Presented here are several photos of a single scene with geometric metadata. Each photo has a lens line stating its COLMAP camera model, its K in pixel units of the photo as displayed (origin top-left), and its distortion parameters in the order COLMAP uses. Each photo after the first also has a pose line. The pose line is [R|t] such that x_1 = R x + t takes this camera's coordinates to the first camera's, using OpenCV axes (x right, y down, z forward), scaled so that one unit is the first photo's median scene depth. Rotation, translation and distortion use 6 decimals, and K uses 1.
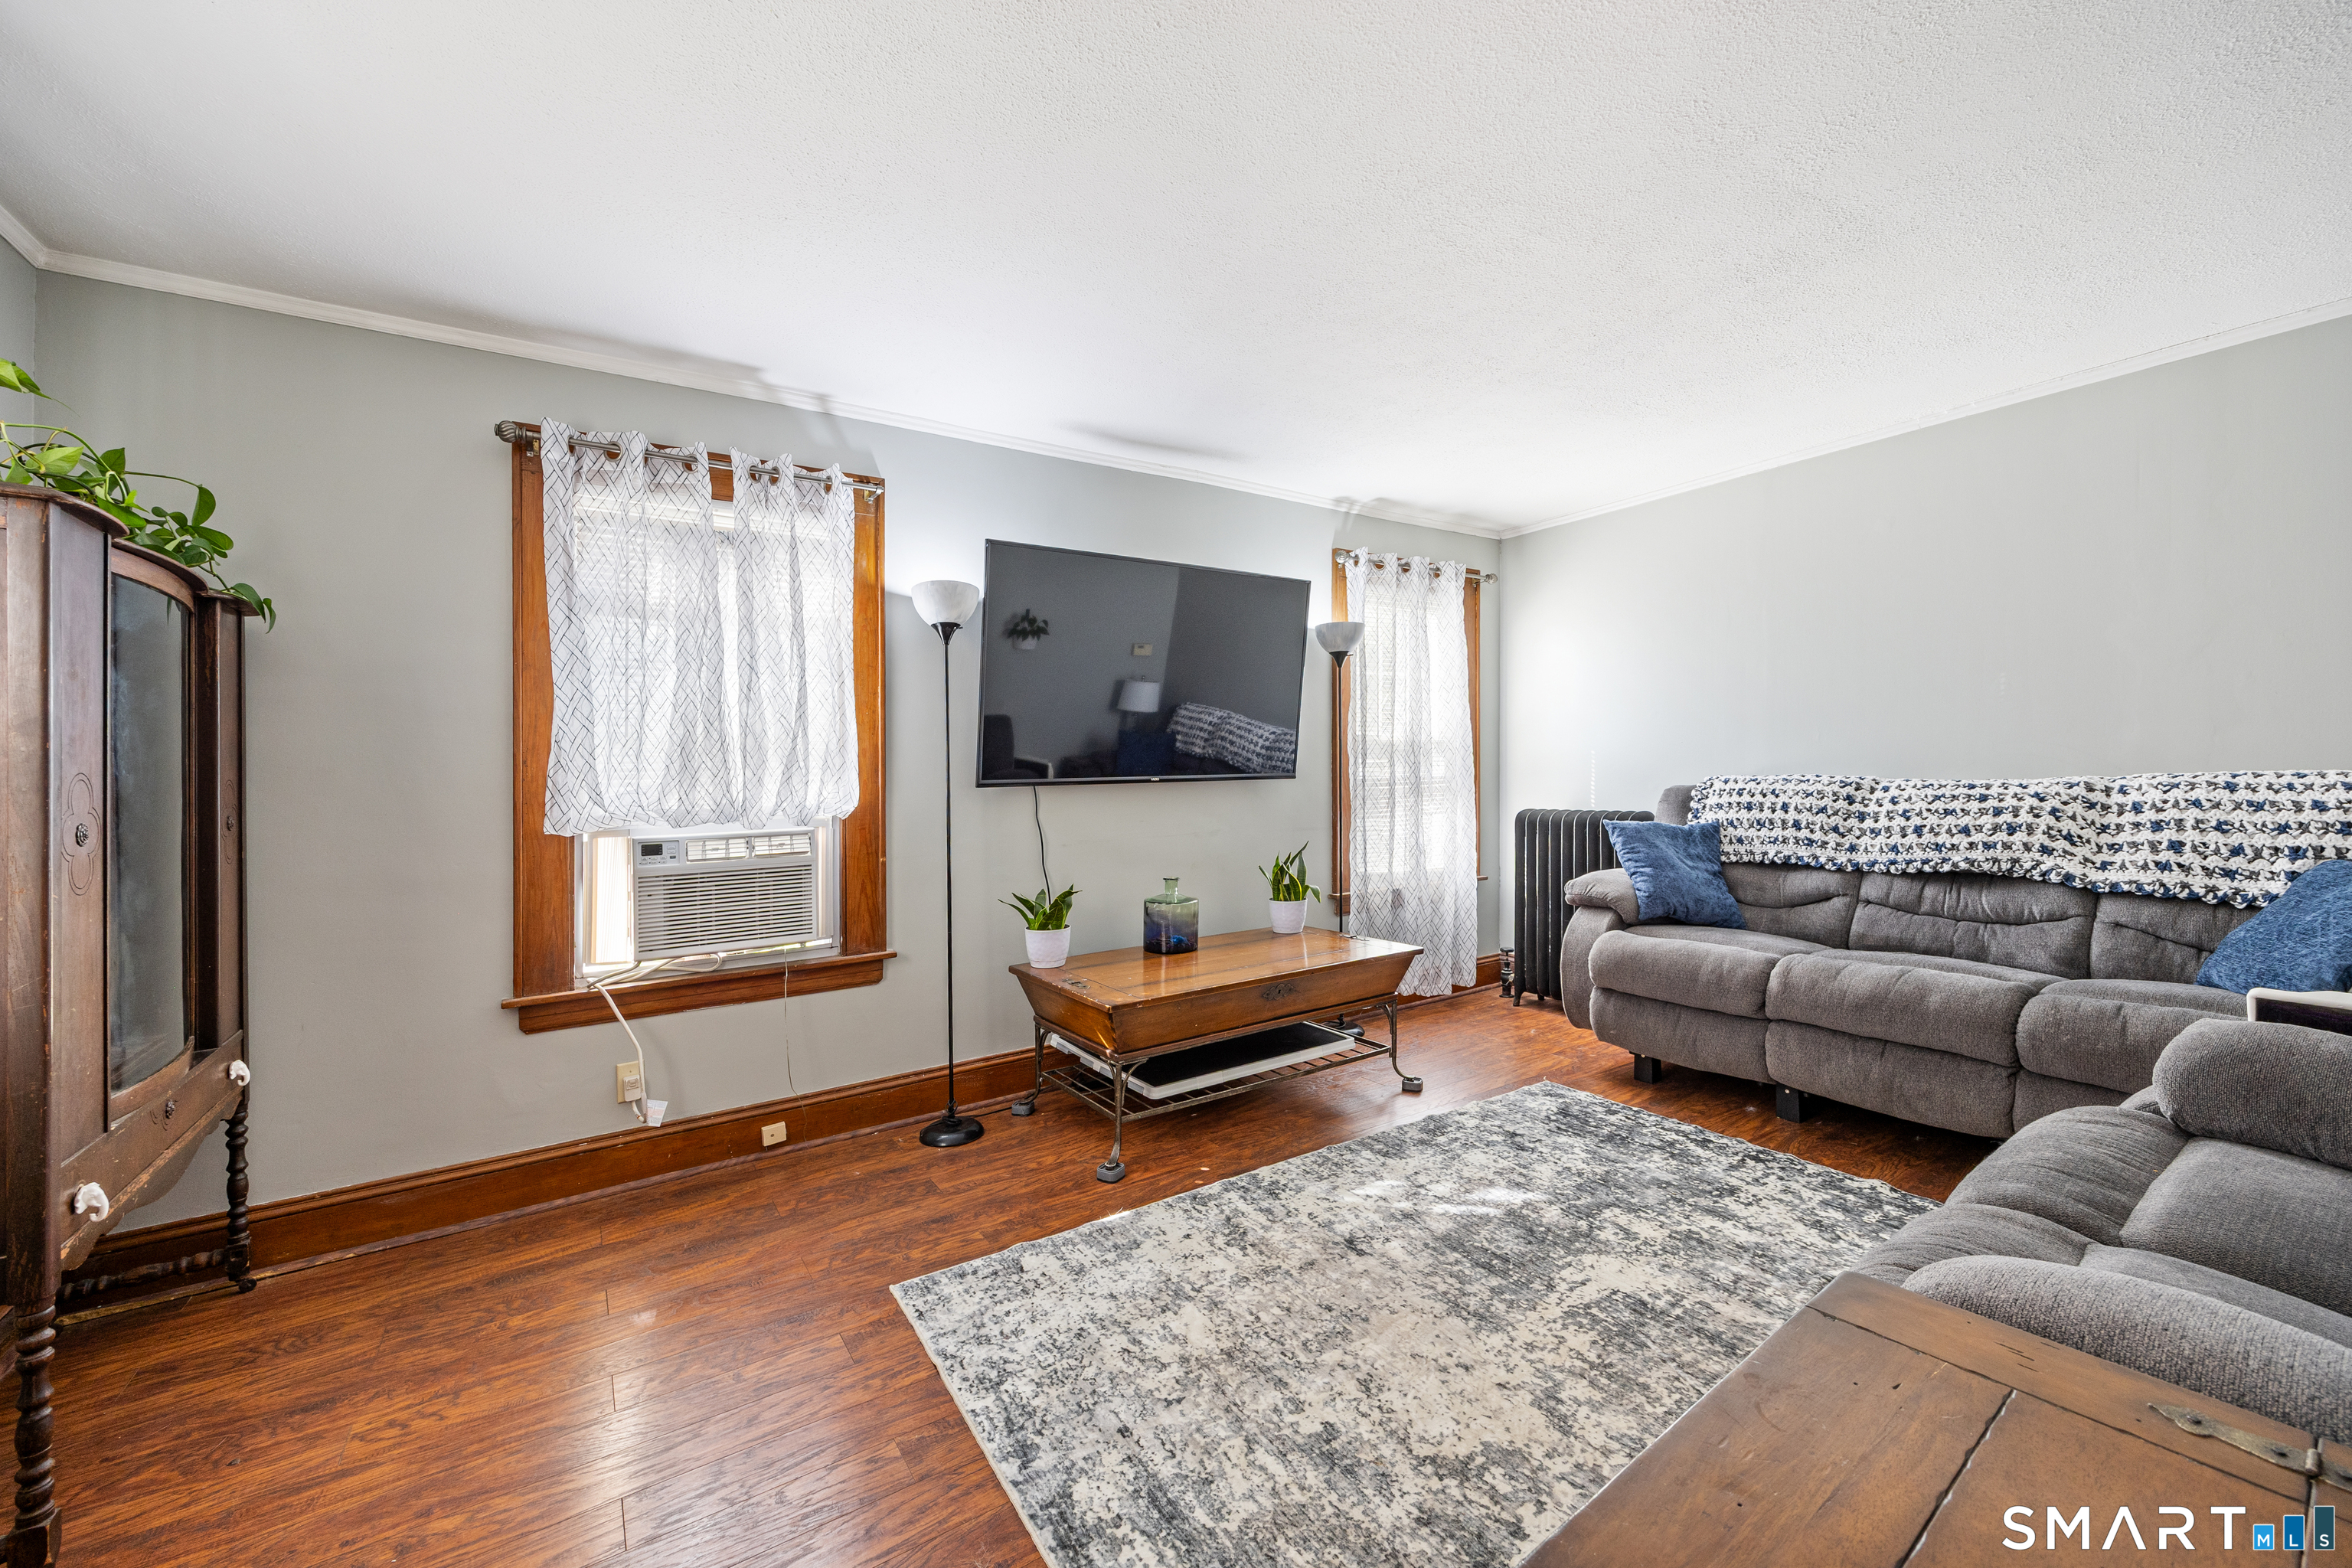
lens RADIAL K [[912.4, 0, 1168.5], [0, 912.4, 765.7], [0, 0, 1]] dist [-0.000433, -0.000802]
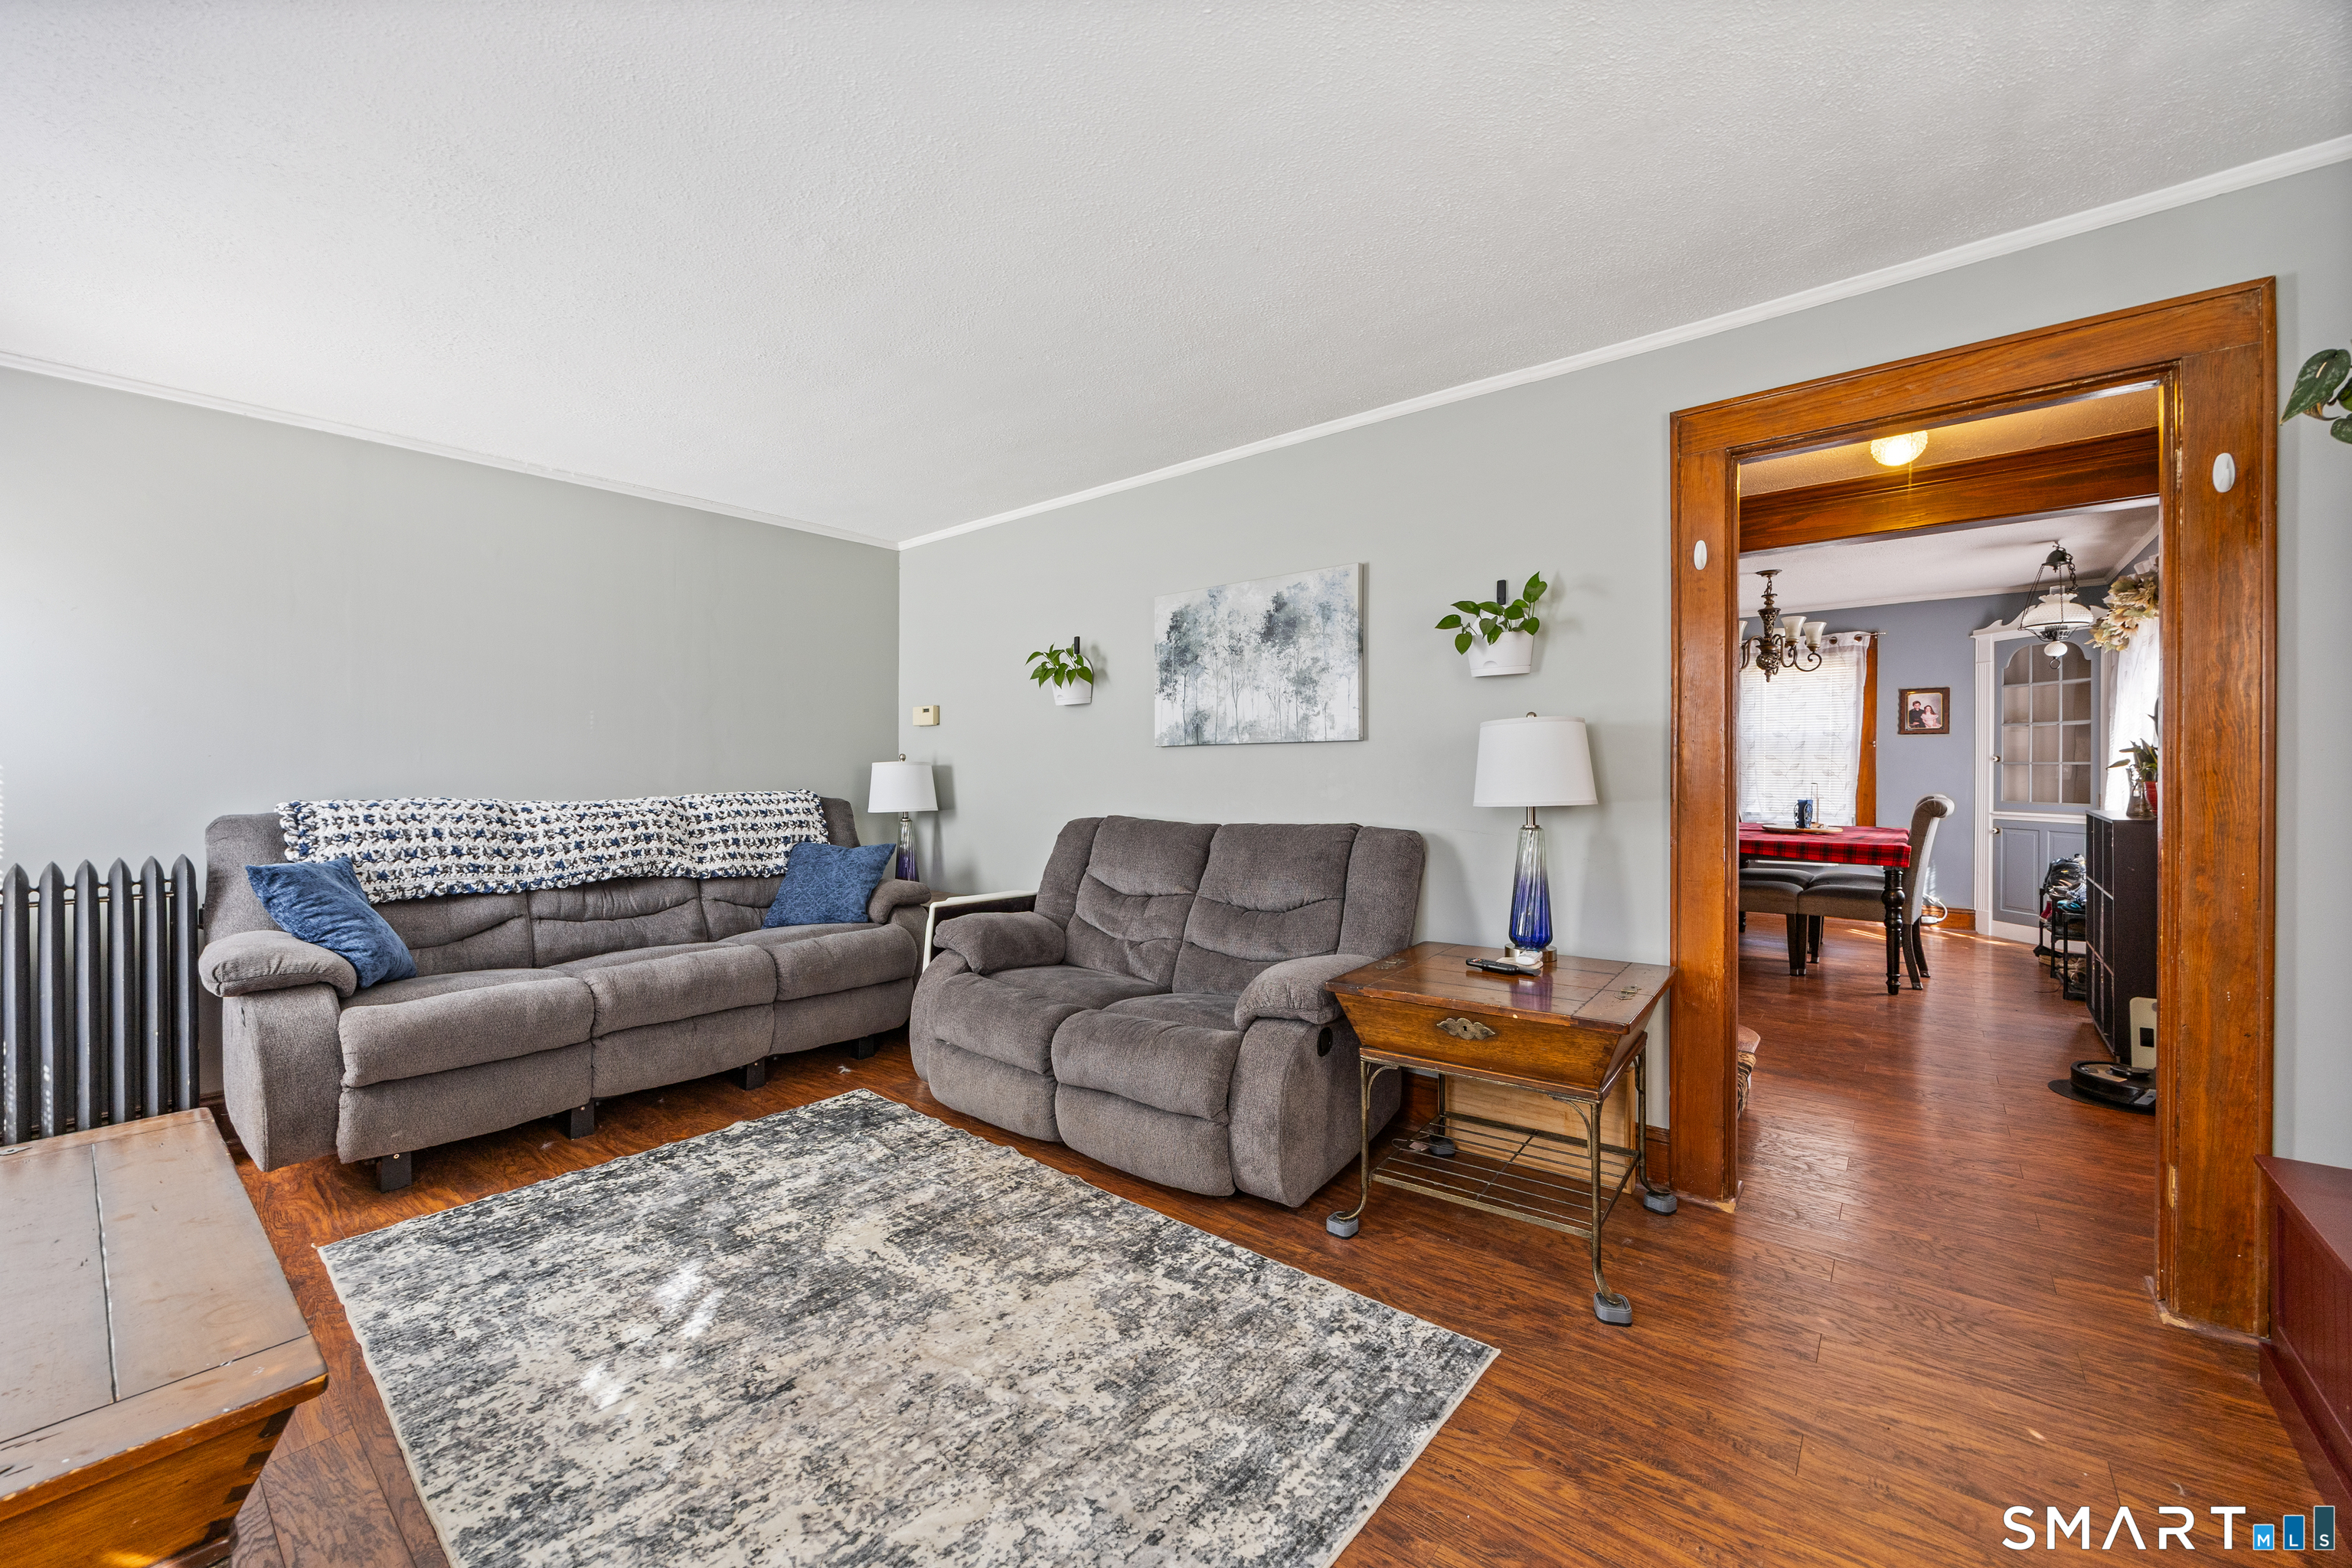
lens RADIAL K [[912.4, 0, 1166.4], [0, 912.4, 774.9], [0, 0, 1]] dist [-0.000433, -0.000802]
pose [[-0.289519, 0.023451, 0.956885, -0.515176], [0.007183, 0.999725, -0.022328, 0.015464], [-0.957145, 0.000409, -0.289608, 0.713994]]
